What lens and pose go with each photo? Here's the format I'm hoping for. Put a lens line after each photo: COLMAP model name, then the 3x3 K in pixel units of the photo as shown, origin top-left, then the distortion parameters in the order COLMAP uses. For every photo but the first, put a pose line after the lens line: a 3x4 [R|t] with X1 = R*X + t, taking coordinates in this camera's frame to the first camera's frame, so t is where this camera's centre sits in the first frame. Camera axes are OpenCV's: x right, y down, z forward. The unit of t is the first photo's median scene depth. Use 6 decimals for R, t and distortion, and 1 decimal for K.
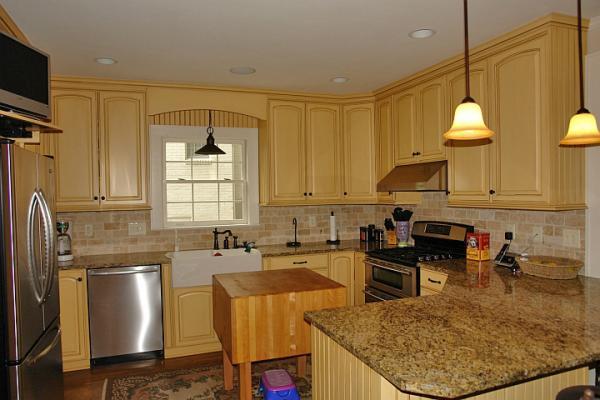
lens RADIAL K [[406.2, 0, 298.6], [0, 406.2, 202.7], [0, 0, 1]] dist [-0.110571, 0.045481]
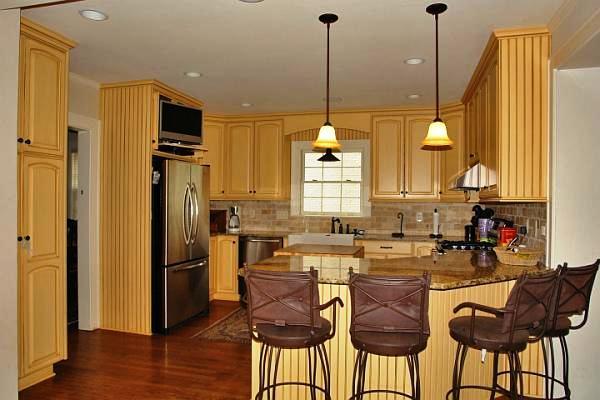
lens RADIAL K [[406.2, 0, 298.6], [0, 406.2, 202.7], [0, 0, 1]] dist [-0.110571, 0.045481]
pose [[0.819496, 0.026448, -0.572474, 0.482688], [-0.035490, 0.999359, -0.004634, 0.027292], [0.571985, 0.024115, 0.819910, -0.158592]]
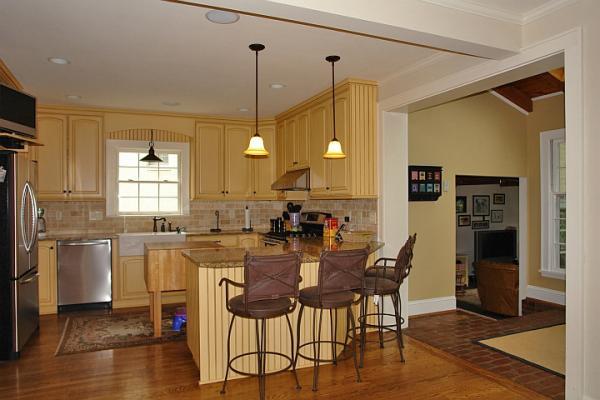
lens RADIAL K [[406.2, 0, 298.6], [0, 406.2, 202.7], [0, 0, 1]] dist [-0.110571, 0.045481]
pose [[0.997892, 0.011129, 0.063939, 0.196014], [-0.009748, 0.999713, -0.021872, 0.043878], [-0.064164, 0.021203, 0.997714, -0.382509]]
